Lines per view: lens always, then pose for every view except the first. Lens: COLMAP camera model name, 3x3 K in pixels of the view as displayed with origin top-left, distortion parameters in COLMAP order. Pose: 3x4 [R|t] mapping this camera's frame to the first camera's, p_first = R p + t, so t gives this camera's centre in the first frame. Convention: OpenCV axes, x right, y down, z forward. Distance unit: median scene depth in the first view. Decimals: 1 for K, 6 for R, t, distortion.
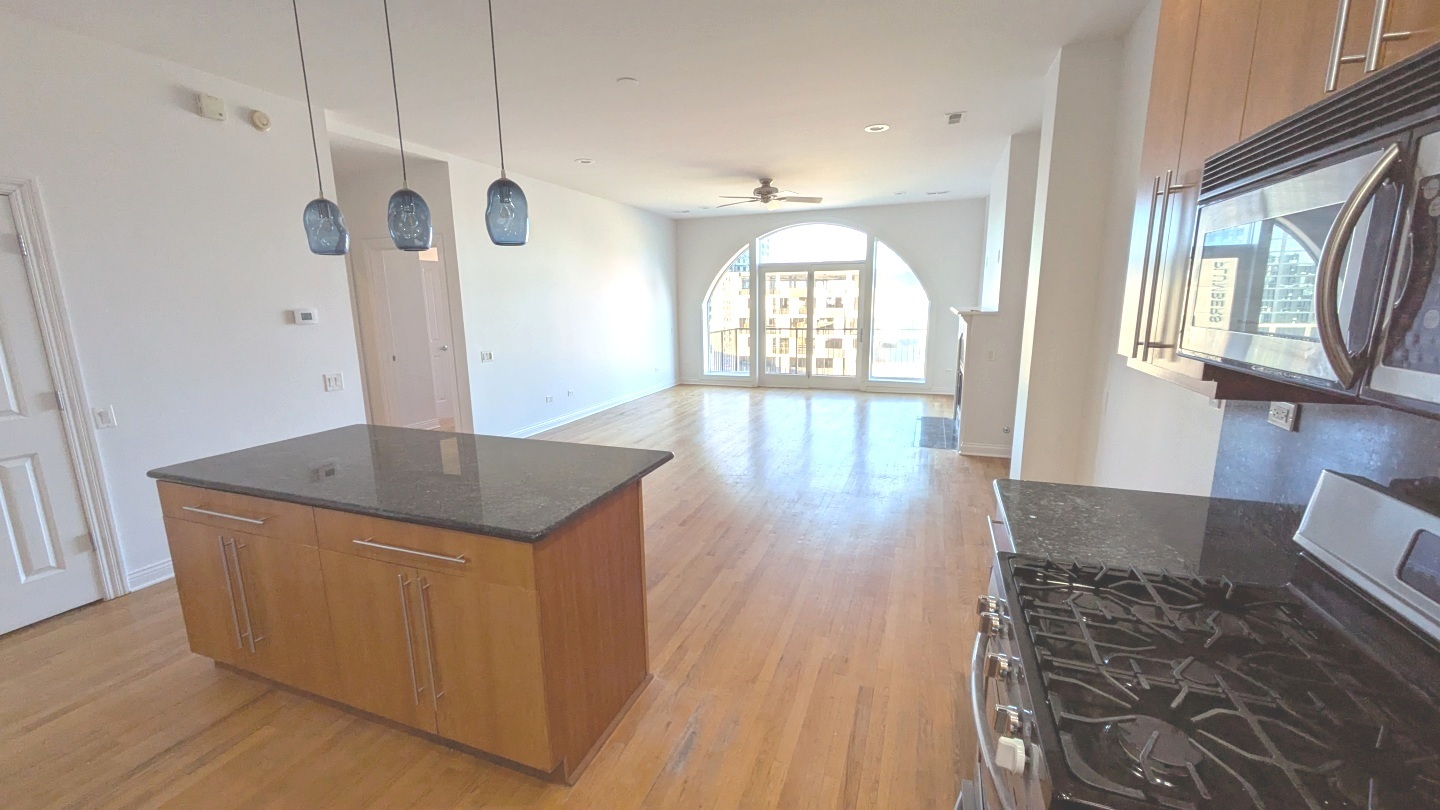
lens RADIAL K [[561.6, 0, 712.9], [0, 561.6, 408.5], [0, 0, 1]] dist [-0.004271, 0.002474]
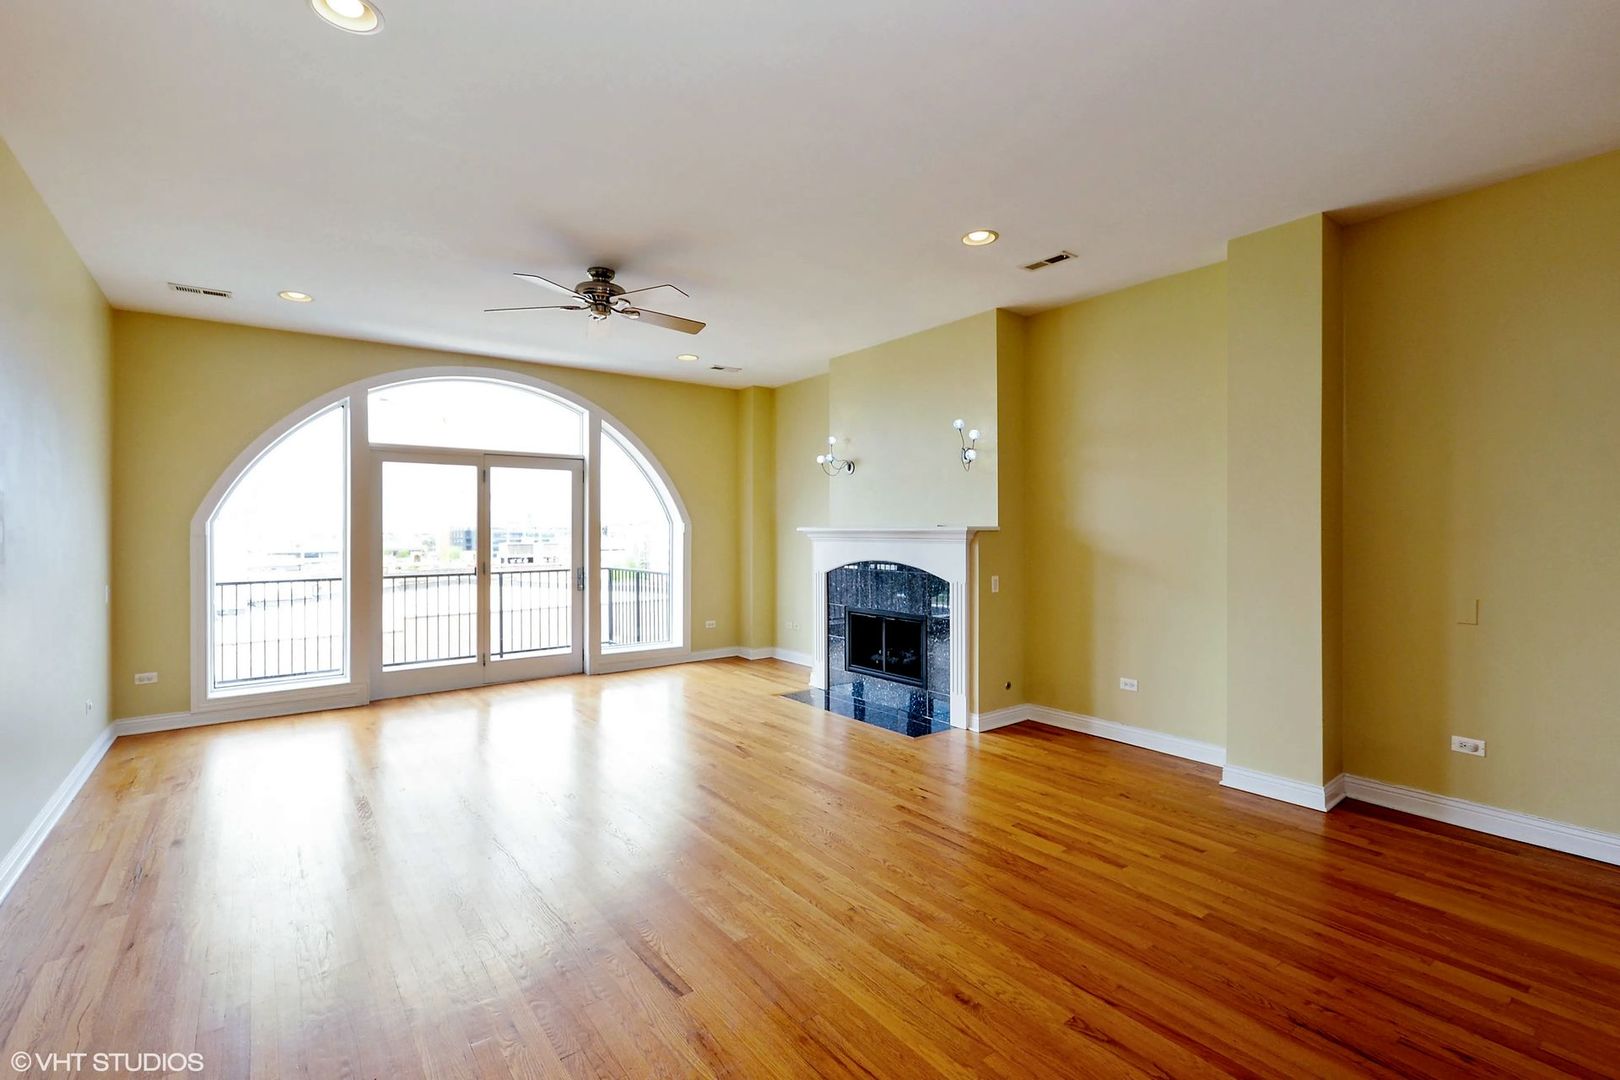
lens RADIAL K [[727.6, 0, 804.8], [0, 727.6, 538.2], [0, 0, 1]] dist [0.009300, -0.000633]
pose [[0.527594, 0.012208, 0.849409, -0.253511], [0.157621, 0.981127, -0.112004, -0.049979], [-0.834746, 0.192977, 0.515712, 0.396145]]
